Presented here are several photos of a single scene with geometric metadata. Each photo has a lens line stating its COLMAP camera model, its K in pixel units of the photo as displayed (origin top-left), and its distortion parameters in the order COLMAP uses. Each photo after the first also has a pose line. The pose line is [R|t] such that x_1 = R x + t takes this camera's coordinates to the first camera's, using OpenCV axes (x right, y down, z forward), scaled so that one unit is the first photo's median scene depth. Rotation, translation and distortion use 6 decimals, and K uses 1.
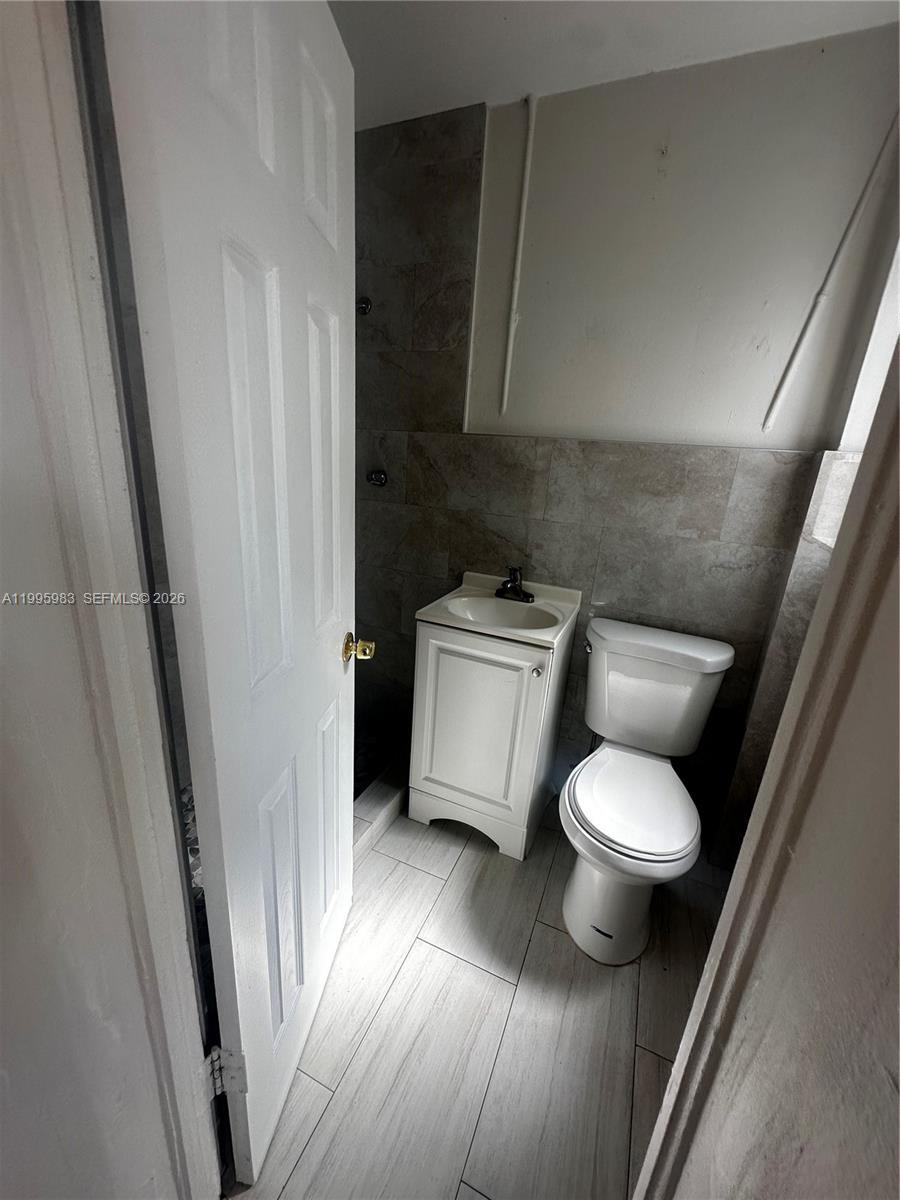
lens RADIAL K [[478.5, 0, 450.0], [0, 478.5, 600.0], [0, 0, 1]] dist [-0.002310, 0.000007]
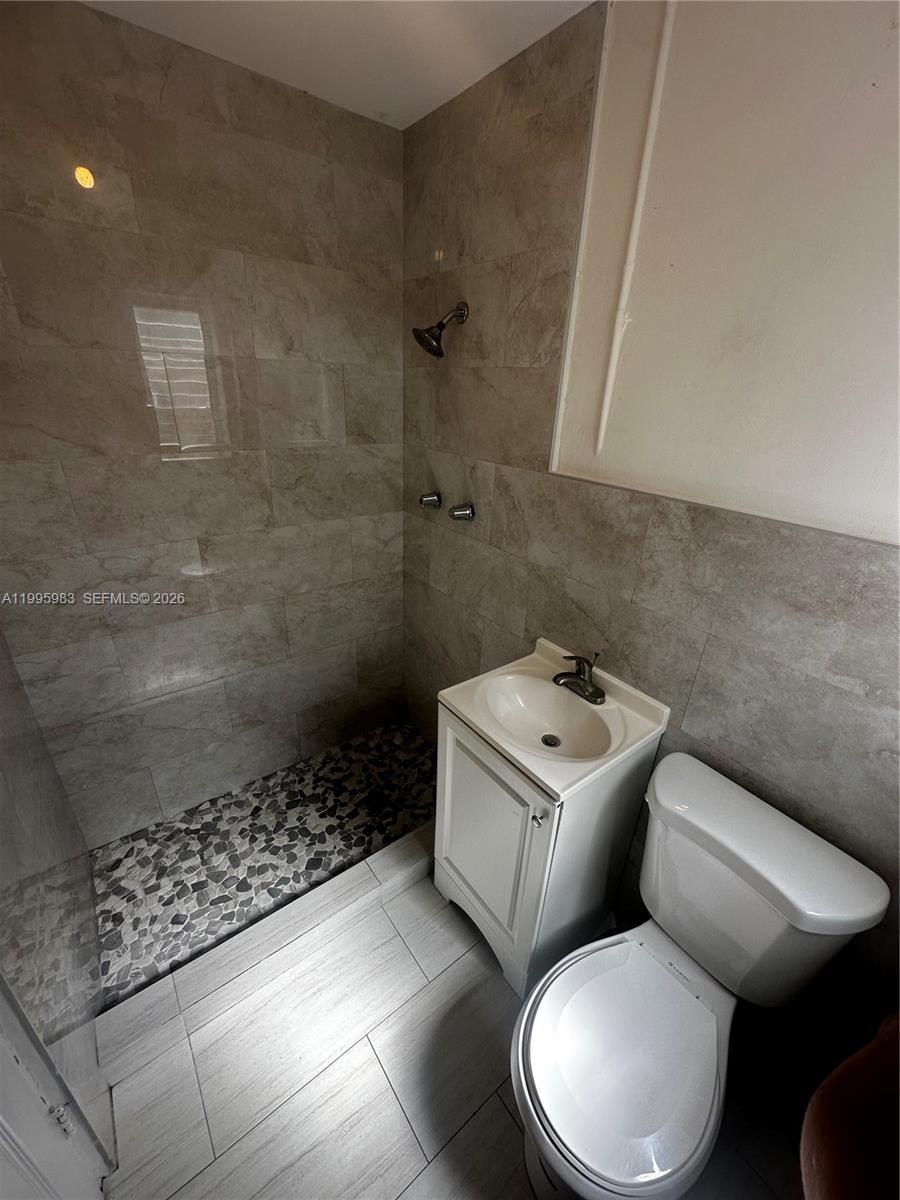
lens RADIAL K [[478.5, 0, 450.0], [0, 478.5, 600.0], [0, 0, 1]] dist [-0.002310, 0.000007]
pose [[0.874841, 0.168585, -0.454127, 0.291835], [-0.121794, 0.983921, 0.130632, -0.238076], [0.468848, -0.058972, 0.881308, 0.228687]]
